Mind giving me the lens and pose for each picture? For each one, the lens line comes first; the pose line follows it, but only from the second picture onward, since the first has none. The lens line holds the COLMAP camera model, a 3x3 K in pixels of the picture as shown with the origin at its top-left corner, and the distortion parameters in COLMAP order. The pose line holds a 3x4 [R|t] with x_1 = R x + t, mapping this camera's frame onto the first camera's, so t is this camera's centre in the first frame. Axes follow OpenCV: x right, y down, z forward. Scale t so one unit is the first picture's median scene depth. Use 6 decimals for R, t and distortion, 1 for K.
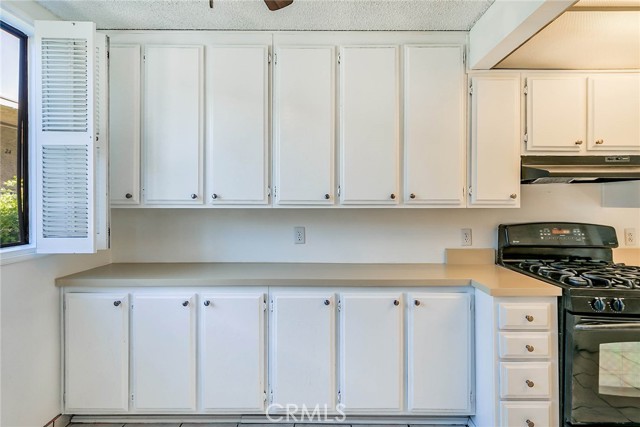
lens RADIAL K [[302.1, 0, 326.6], [0, 302.1, 200.0], [0, 0, 1]] dist [0.003637, -0.001477]
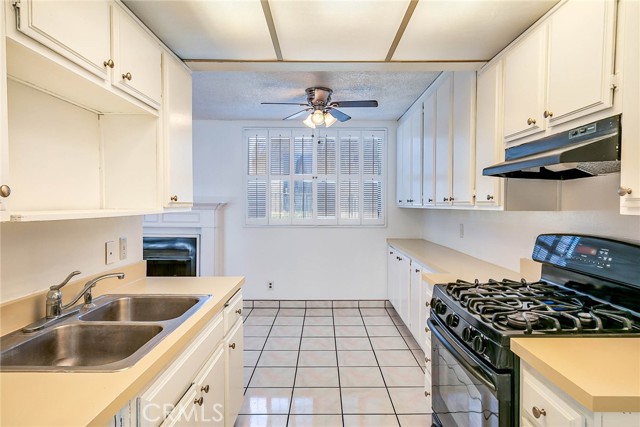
lens RADIAL K [[366.9, 0, 317.2], [0, 366.9, 214.3], [0, 0, 1]] dist [-0.012754, 0.002392]
pose [[-0.014985, 0.024674, -0.999583, 1.732373], [-0.000389, 0.999695, 0.024683, 0.011485], [0.999888, 0.000758, -0.014971, 0.498055]]
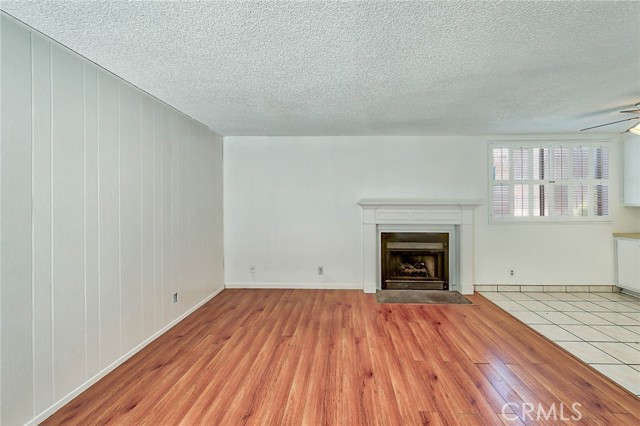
lens RADIAL K [[243.8, 0, 321.4], [0, 243.8, 203.3], [0, 0, 1]] dist [0.002149, -0.000684]
pose [[-0.058252, -0.000963, -0.998301, 1.314373], [0.008678, 0.999961, -0.001471, -0.018480], [0.998264, -0.008749, -0.058241, -1.344327]]
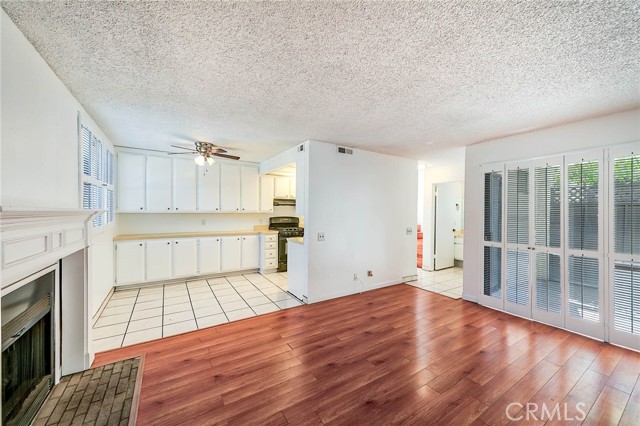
lens RADIAL K [[243.3, 0, 331.0], [0, 243.3, 213.5], [0, 0, 1]] dist [0.008262, -0.000306]
pose [[0.822534, -0.003440, 0.568705, -0.489176], [-0.009090, 0.999774, 0.019194, -0.027088], [-0.568643, -0.020957, 0.822318, -1.902567]]
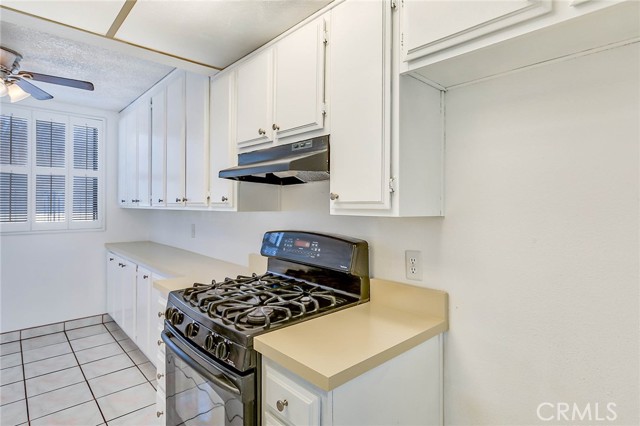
lens RADIAL K [[340.2, 0, 329.0], [0, 340.2, 202.8], [0, 0, 1]] dist [0.005024, 0.001789]
pose [[0.686394, -0.003760, -0.727221, 1.627616], [-0.002148, 0.999972, -0.007198, 0.006643], [0.727227, 0.006503, 0.686366, 0.505387]]
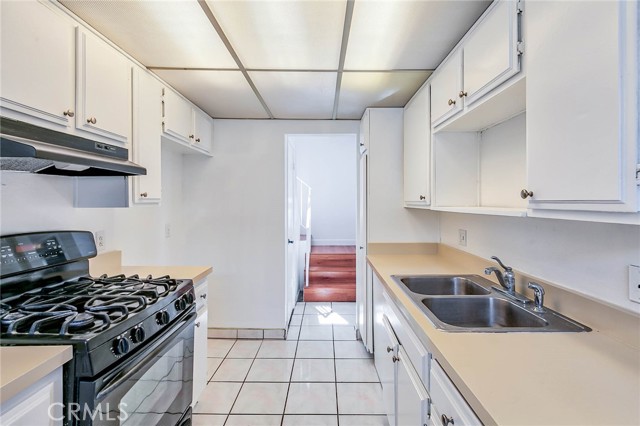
lens RADIAL K [[302.1, 0, 325.4], [0, 302.1, 196.8], [0, 0, 1]] dist [0.003637, -0.001477]
pose [[-0.004966, 0.011336, 0.999923, 0.149922], [-0.001800, 0.999934, -0.011345, 0.004066], [-0.999986, -0.001856, -0.004945, 0.425082]]
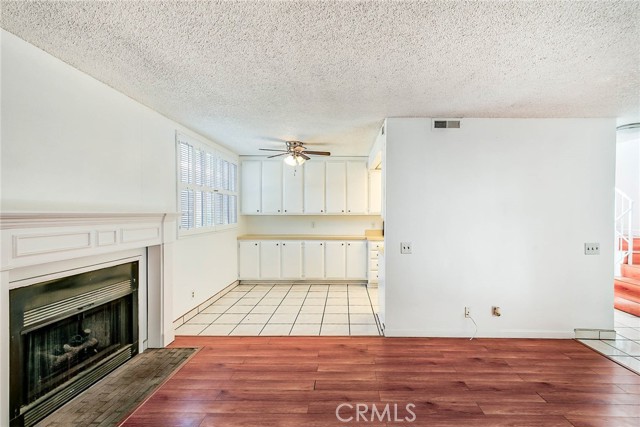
lens RADIAL K [[284.0, 0, 350.6], [0, 284.0, 215.1], [0, 0, 1]] dist [0.012294, -0.001667]
pose [[0.999811, -0.000582, 0.019443, 0.237061], [0.000220, 0.999827, 0.018625, -0.025654], [-0.019450, -0.018617, 0.999637, -1.907734]]
